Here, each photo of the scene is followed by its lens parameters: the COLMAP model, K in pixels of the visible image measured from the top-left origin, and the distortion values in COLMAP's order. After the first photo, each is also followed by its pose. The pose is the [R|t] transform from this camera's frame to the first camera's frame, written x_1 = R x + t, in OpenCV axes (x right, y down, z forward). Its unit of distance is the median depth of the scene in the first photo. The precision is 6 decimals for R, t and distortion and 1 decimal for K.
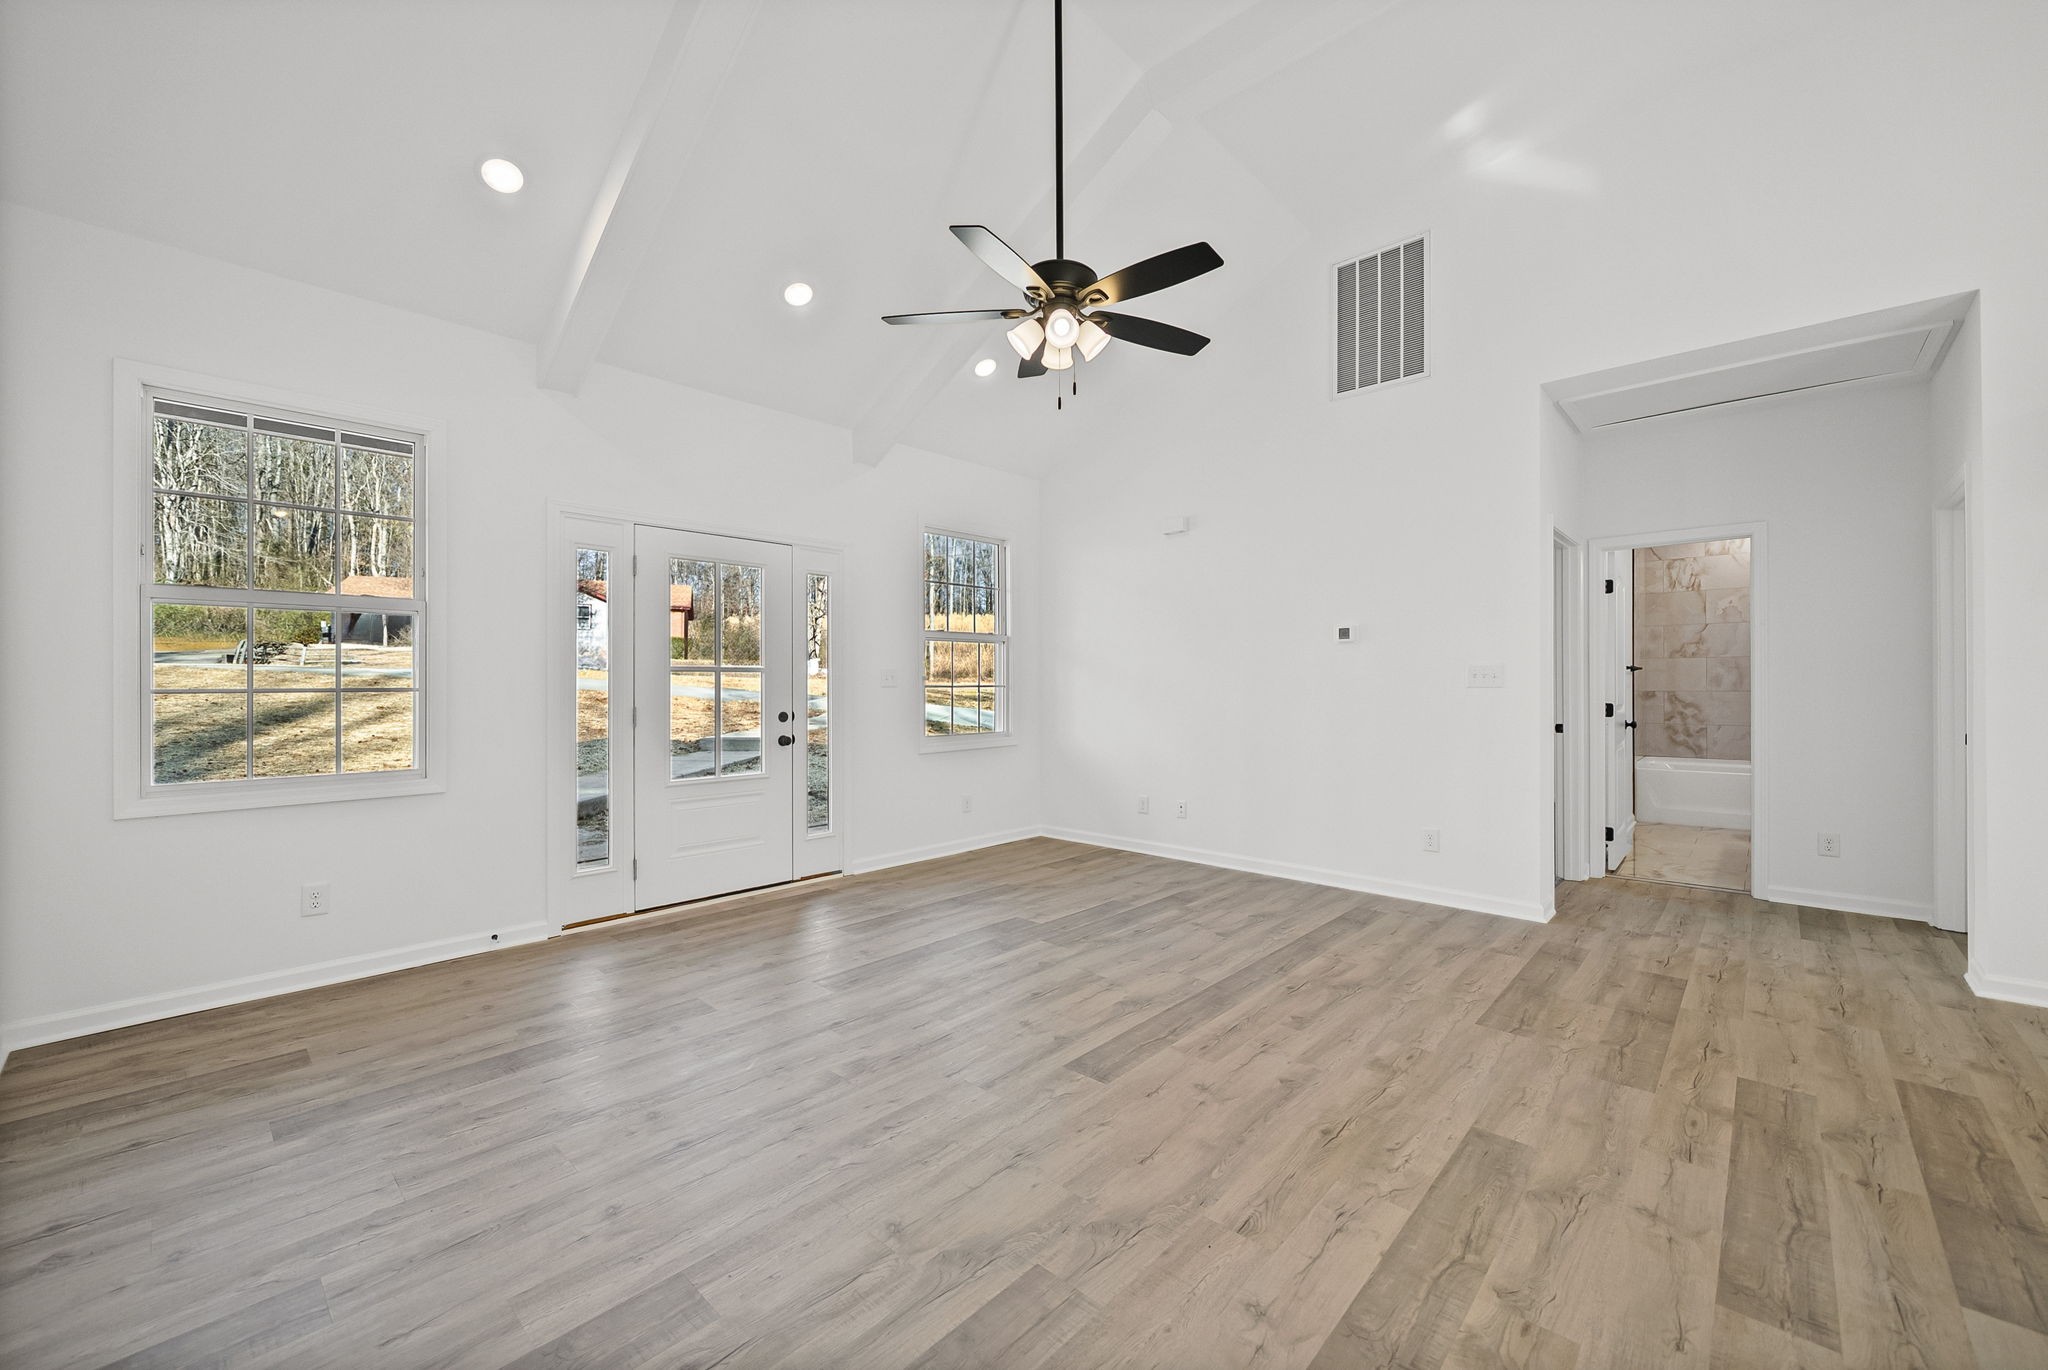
lens RADIAL K [[809.4, 0, 1036.1], [0, 809.4, 683.6], [0, 0, 1]] dist [-0.016915, -0.000588]
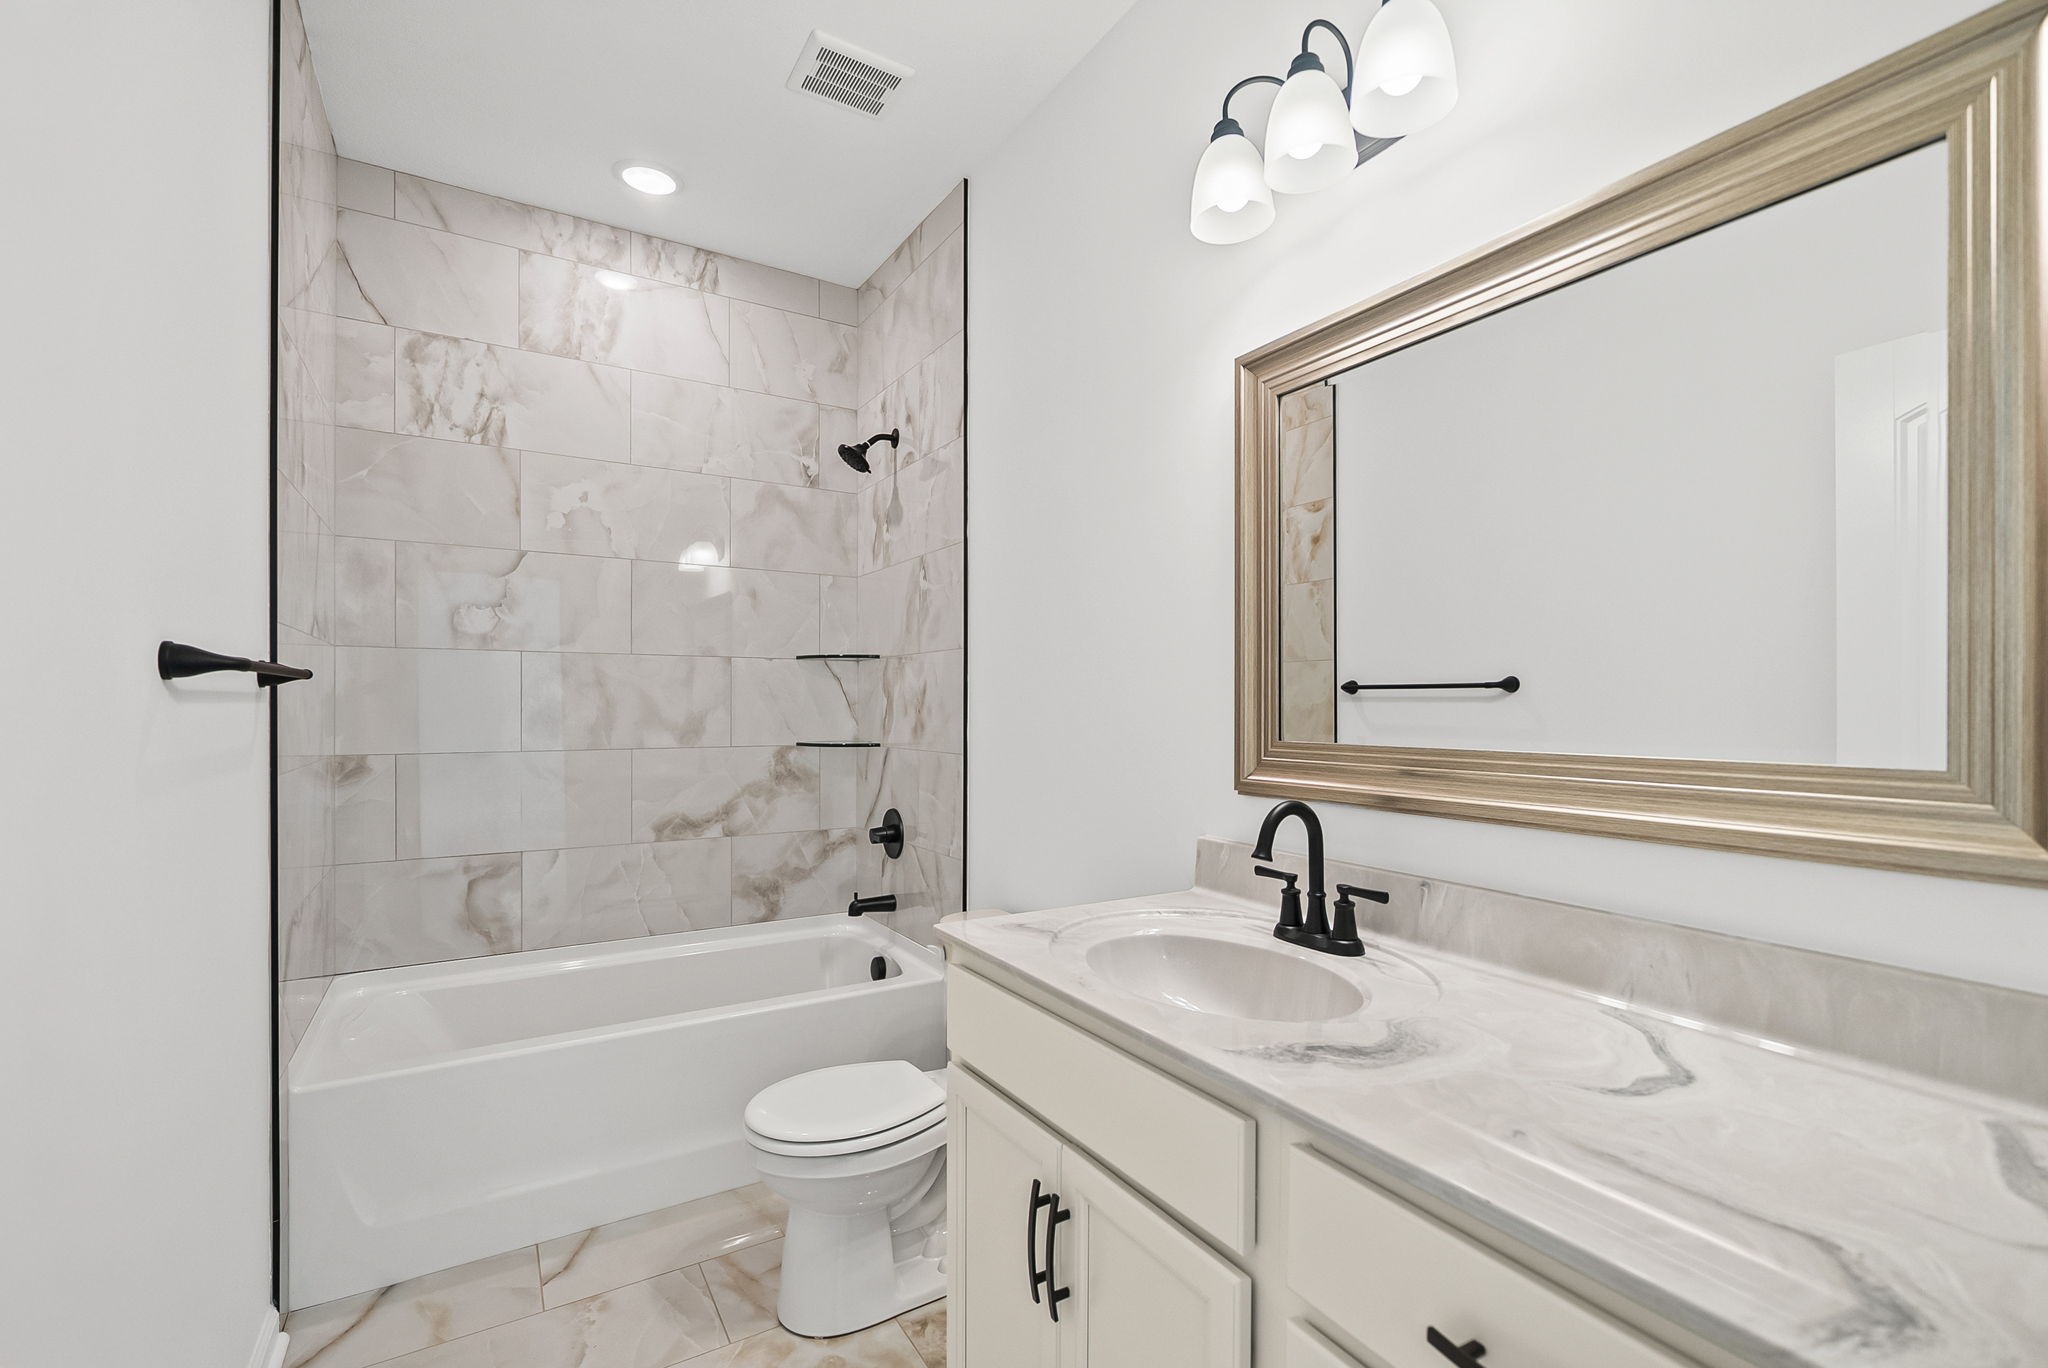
lens RADIAL K [[809.4, 0, 1015.0], [0, 809.4, 706.1], [0, 0, 1]] dist [-0.016915, -0.000588]
pose [[0.237675, 0.000176, 0.971345, 0.555946], [0.004724, 0.999988, -0.001337, -0.008172], [-0.971333, 0.004906, 0.237671, 0.713588]]
